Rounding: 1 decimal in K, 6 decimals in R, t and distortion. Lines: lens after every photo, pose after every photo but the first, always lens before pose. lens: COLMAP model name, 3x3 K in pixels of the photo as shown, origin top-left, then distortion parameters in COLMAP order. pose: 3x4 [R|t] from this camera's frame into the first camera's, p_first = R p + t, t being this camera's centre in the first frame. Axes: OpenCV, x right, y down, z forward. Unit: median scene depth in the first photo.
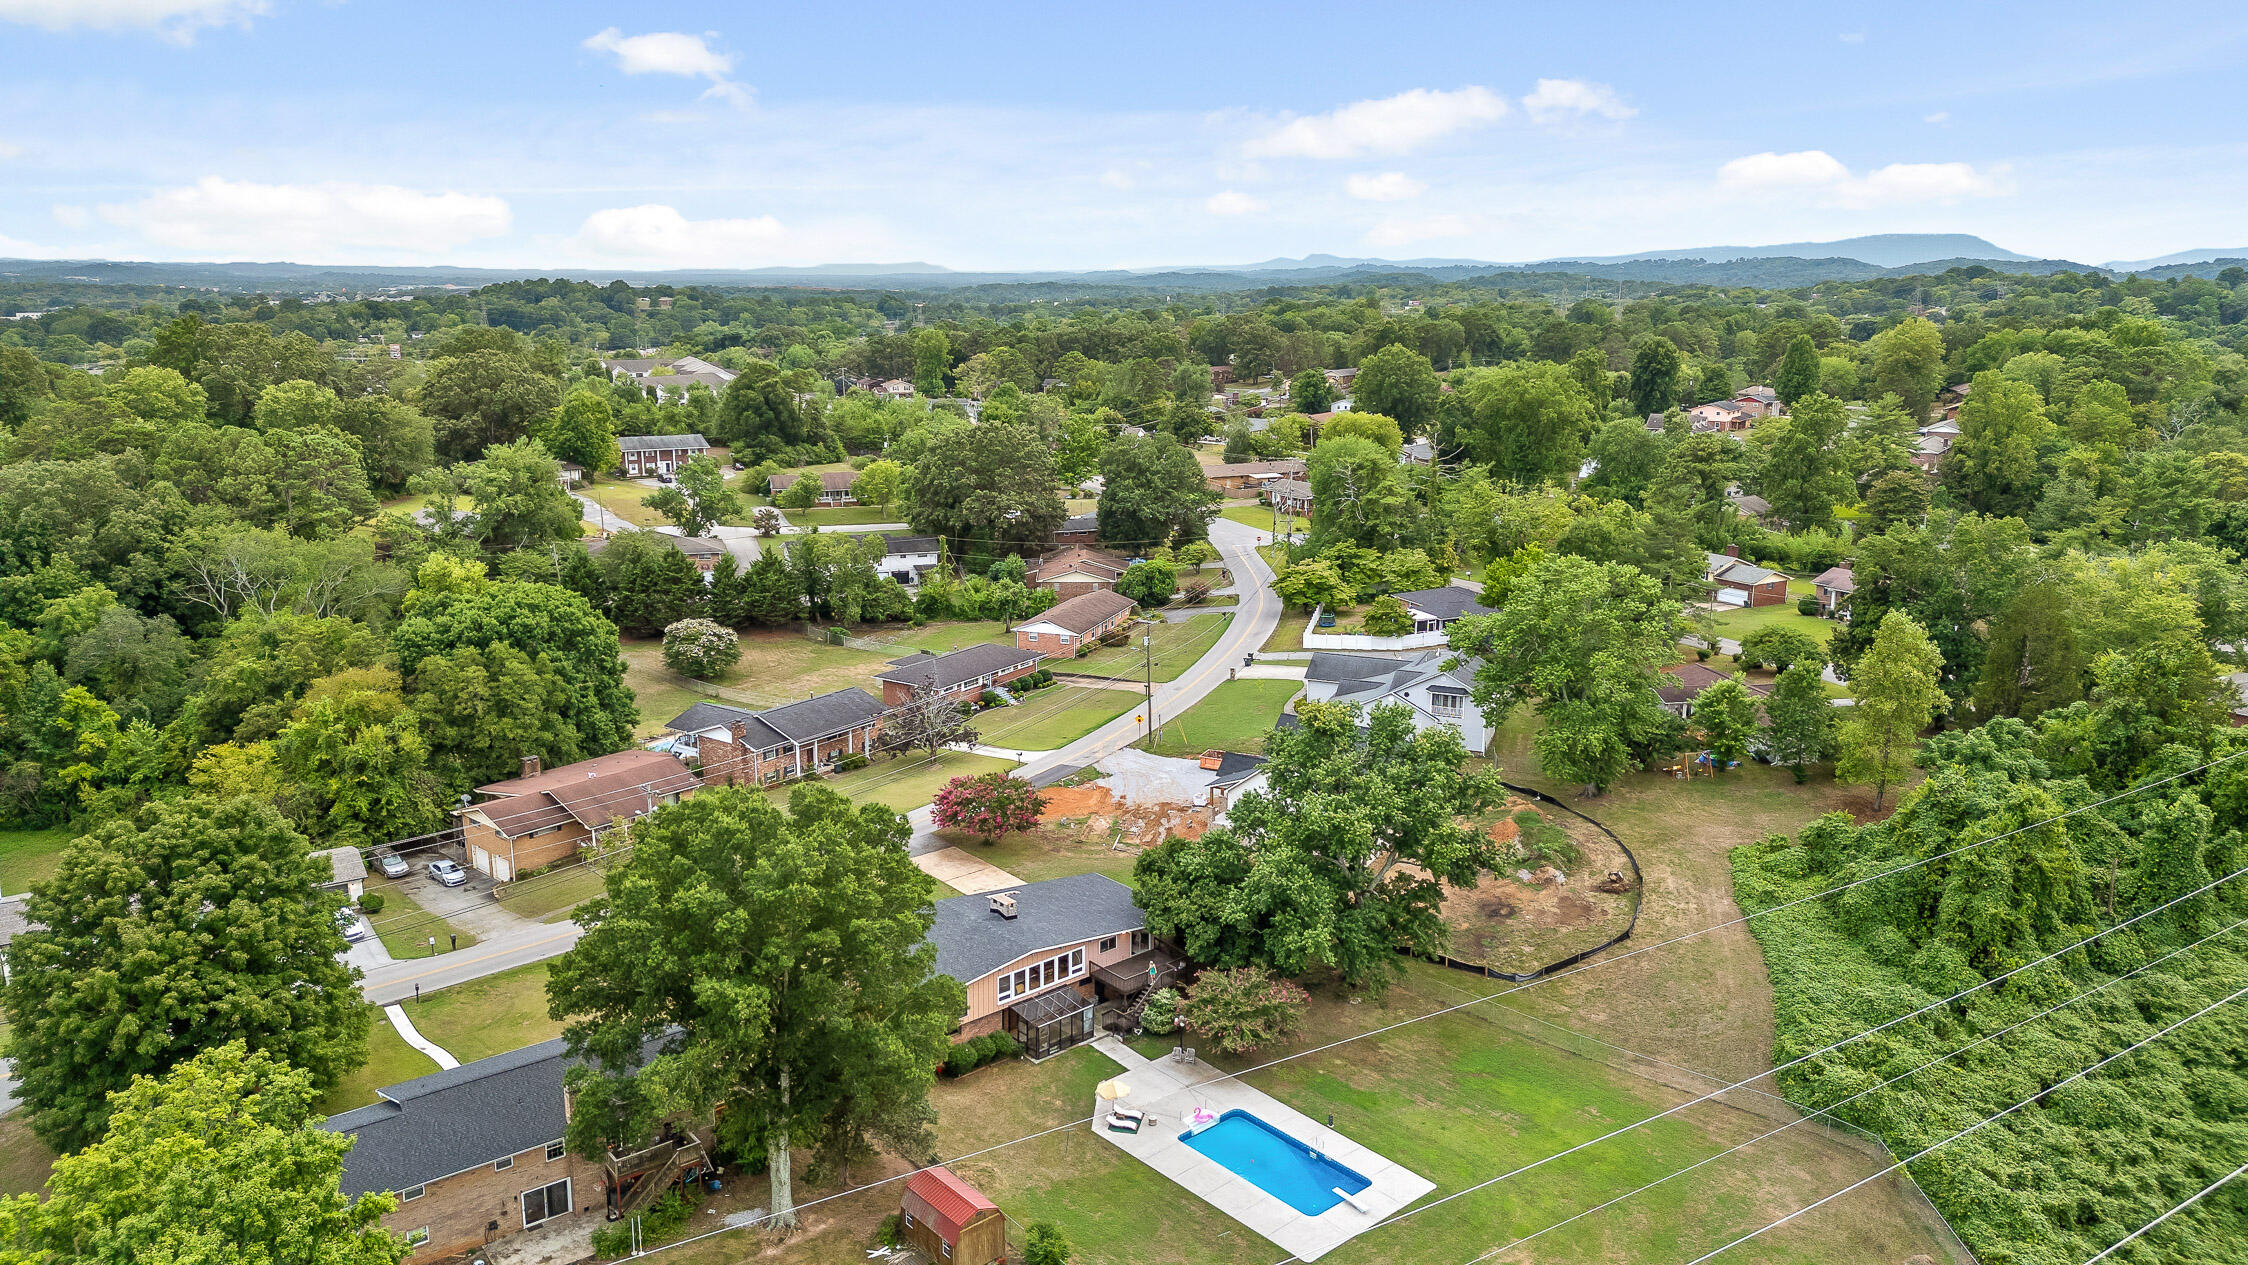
lens RADIAL K [[1552.6, 0, 1113.2], [0, 1552.6, 641.3], [0, 0, 1]] dist [0.094214, -0.110842]
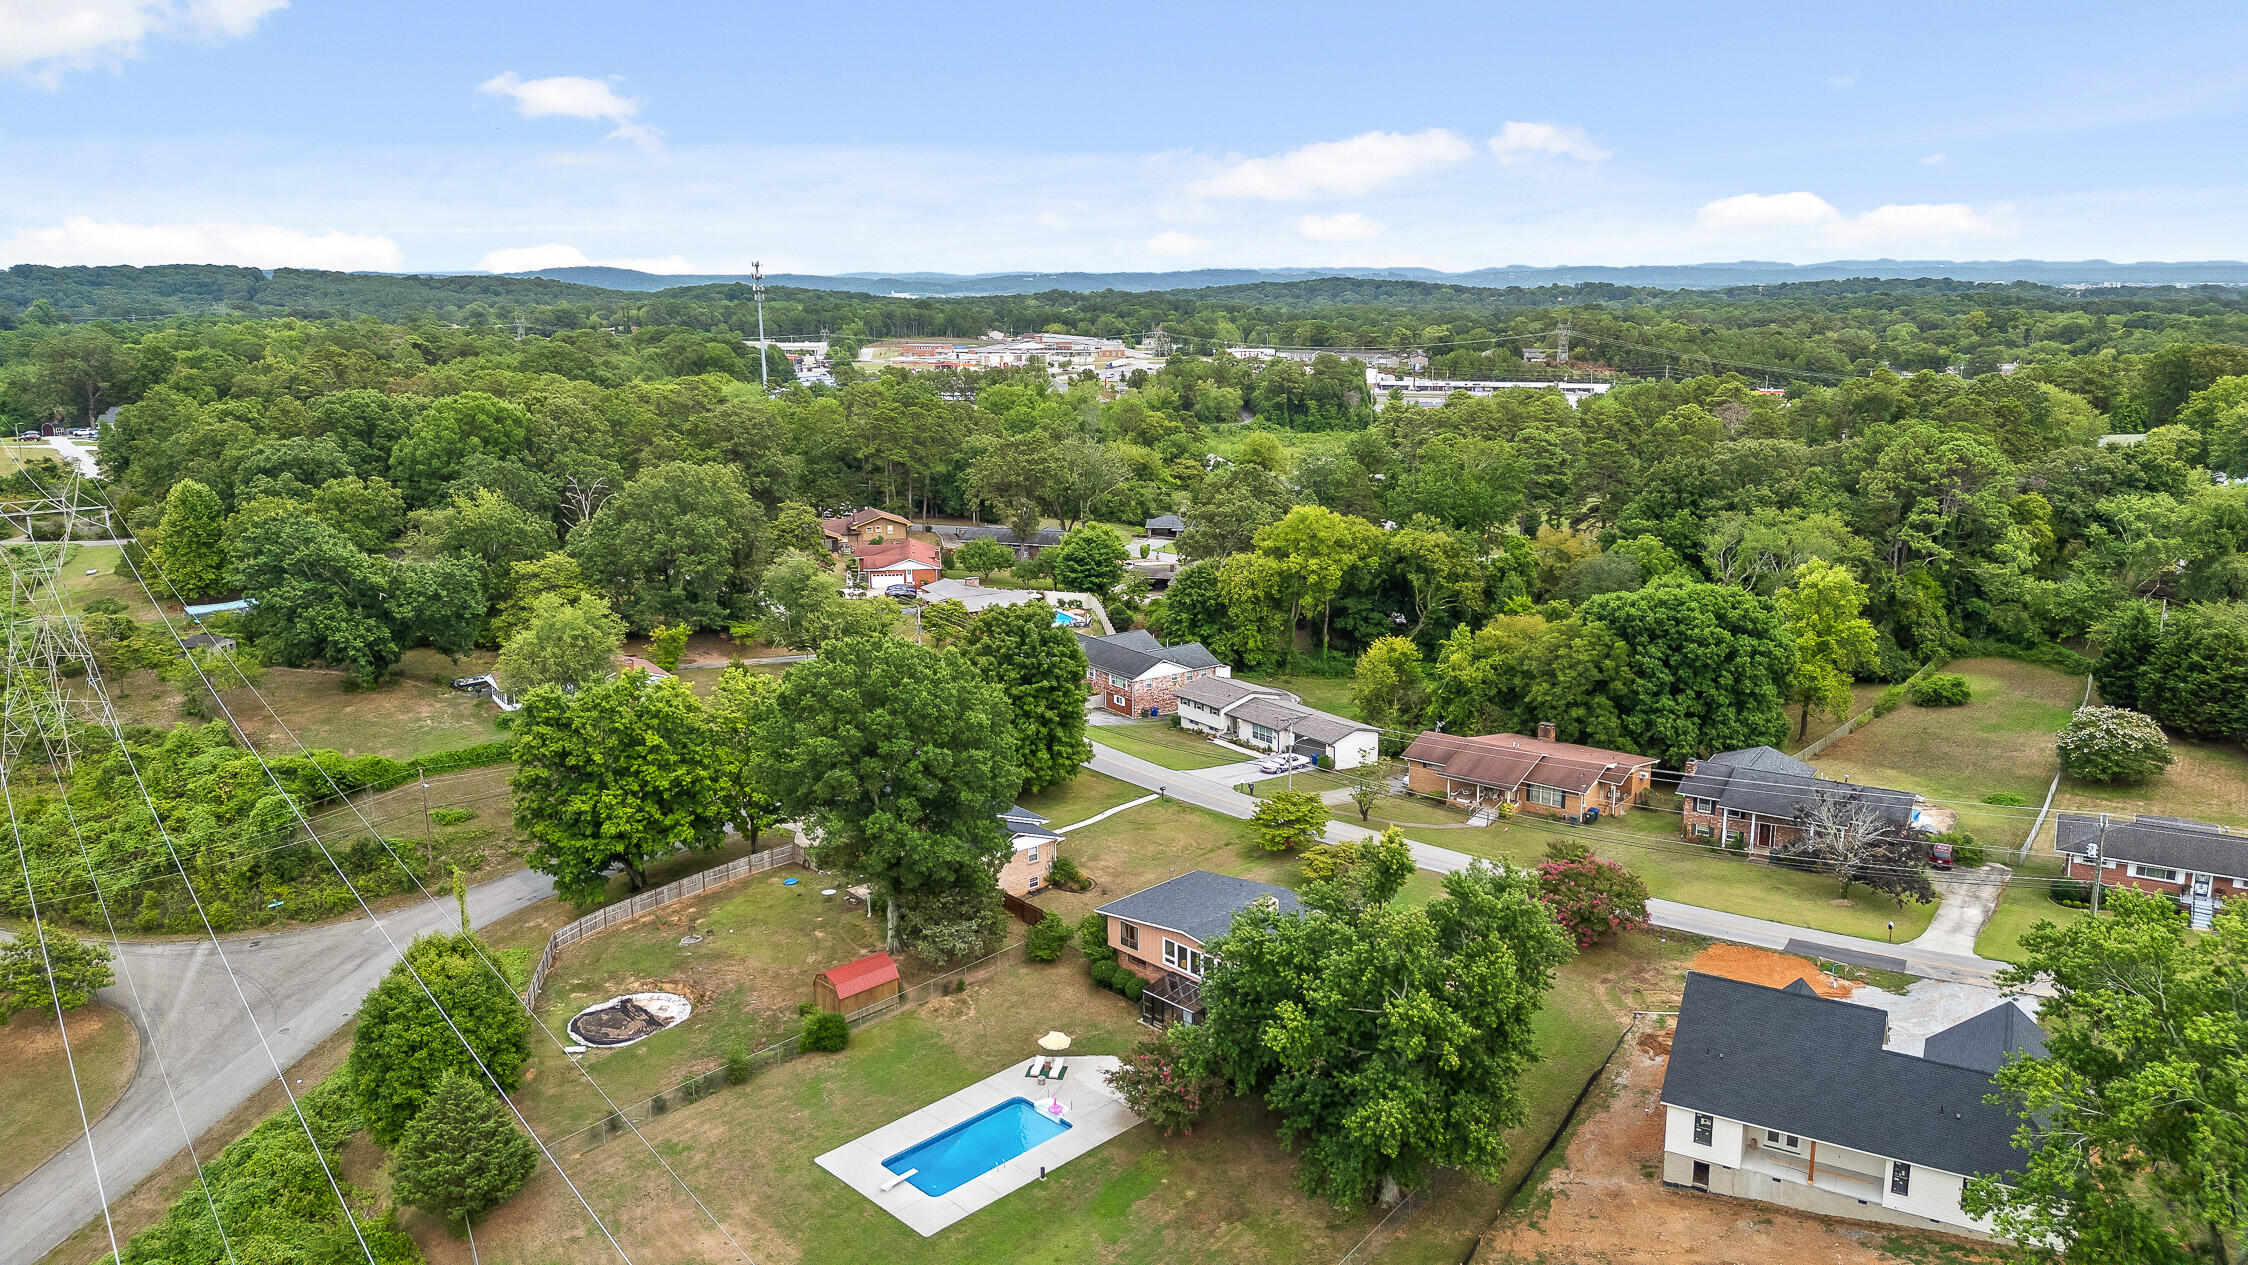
lens RADIAL K [[1552.6, 0, 1113.2], [0, 1552.6, 641.3], [0, 0, 1]] dist [0.094214, -0.110842]
pose [[0.065761, 0.219439, -0.973407, 0.467658], [-0.221939, 0.954300, 0.200138, -0.093695], [0.972840, 0.202876, 0.111458, 0.411130]]
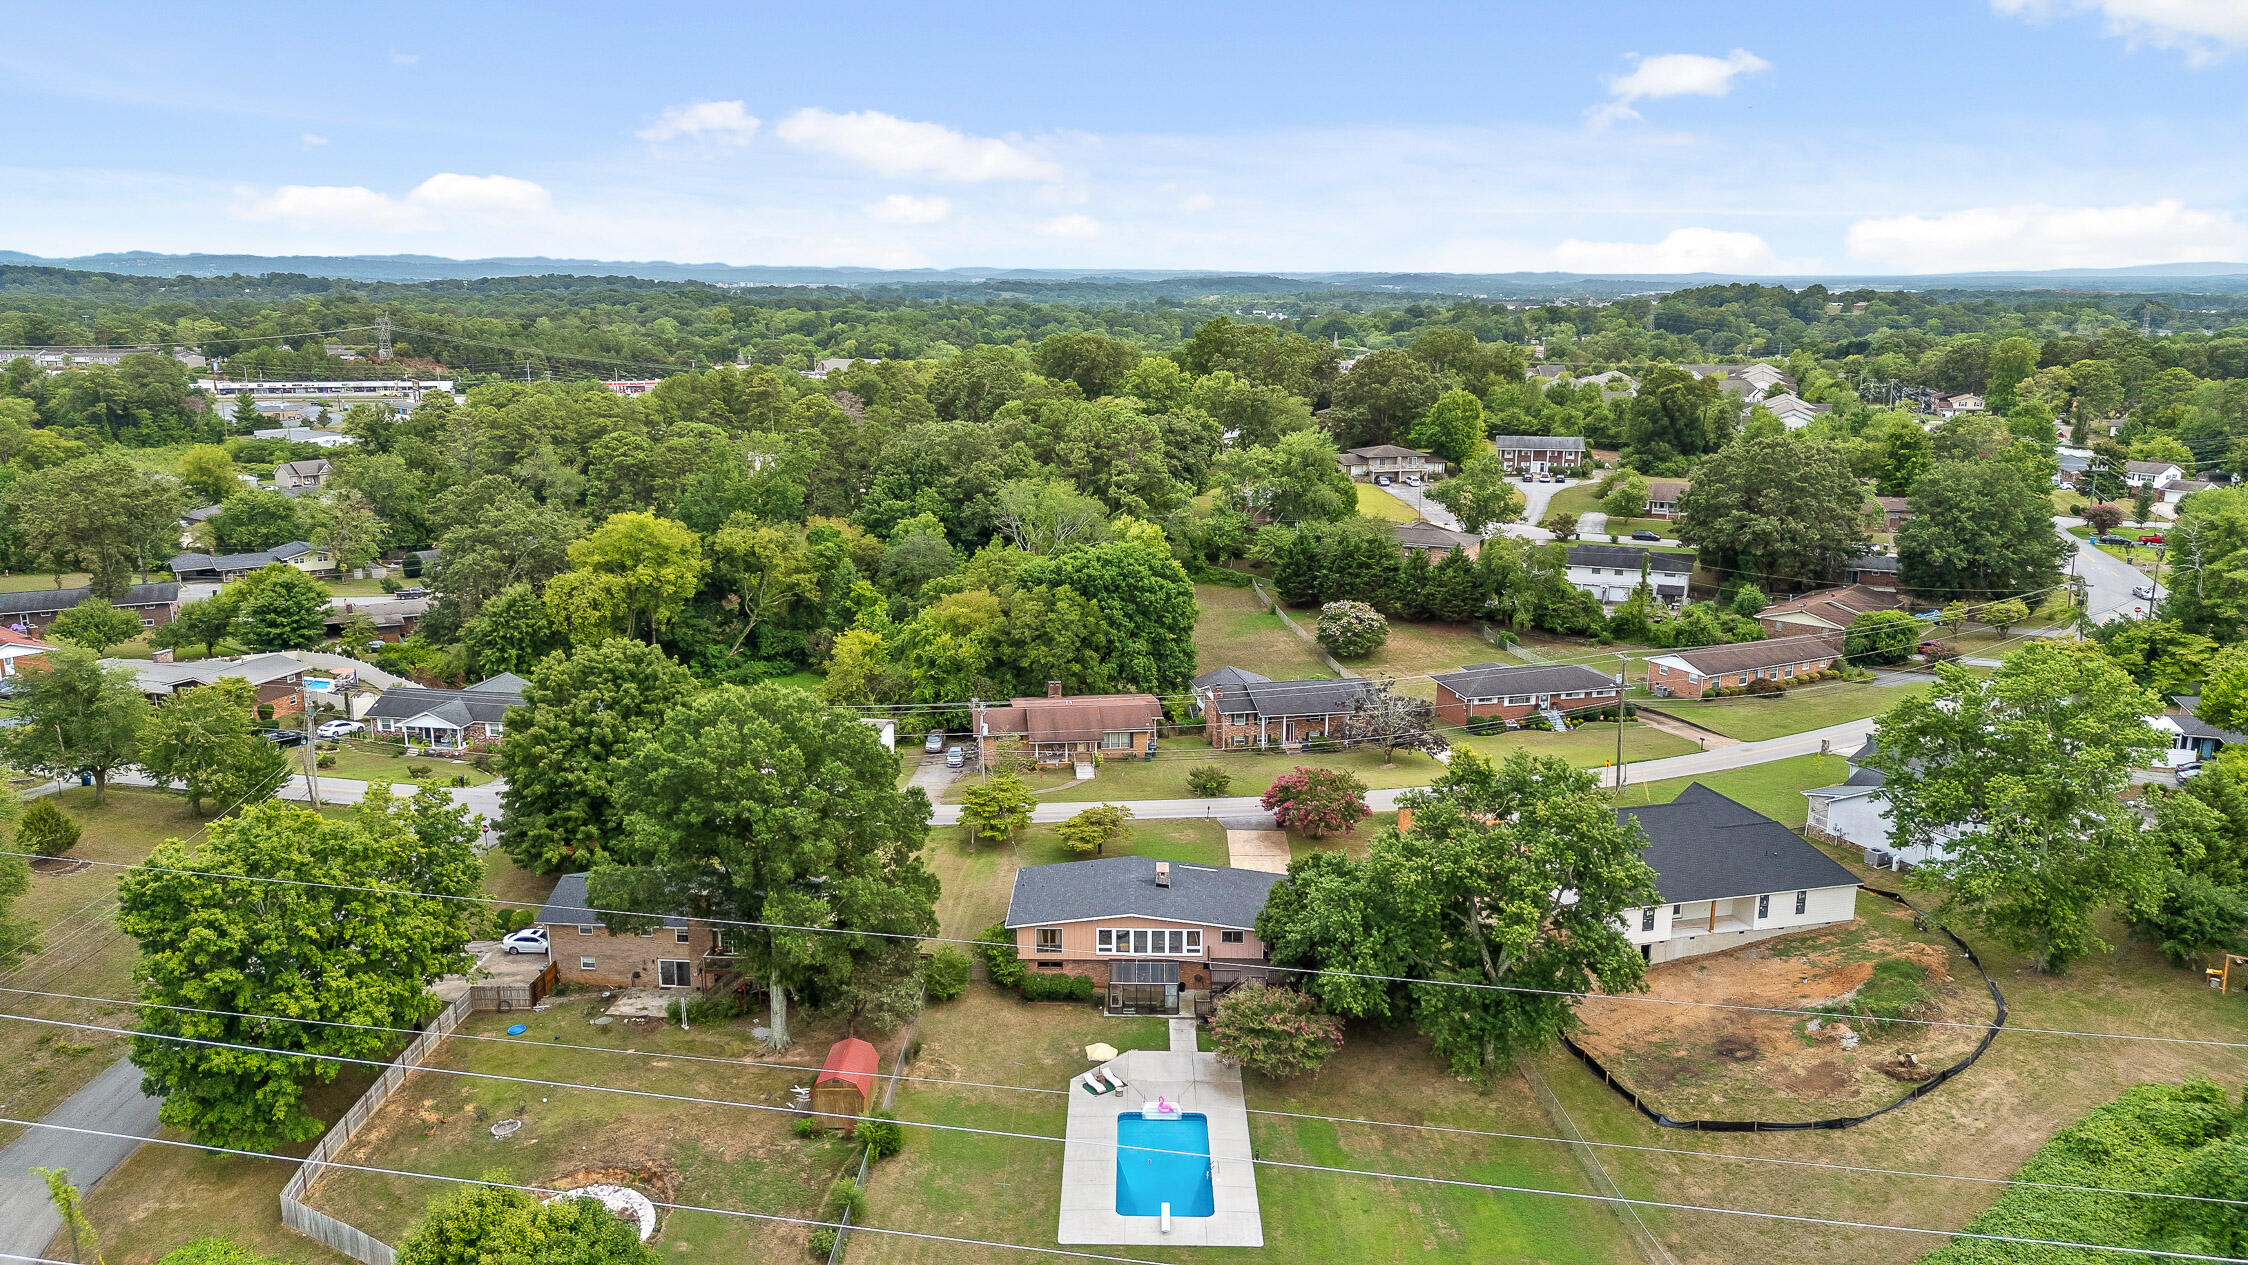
lens RADIAL K [[1552.6, 0, 1113.2], [0, 1552.6, 641.3], [0, 0, 1]] dist [0.094214, -0.110842]
pose [[0.744675, 0.151298, -0.650053, 0.306090], [-0.153354, 0.986696, 0.053974, -0.019841], [0.649571, 0.059495, 0.757970, 0.093734]]
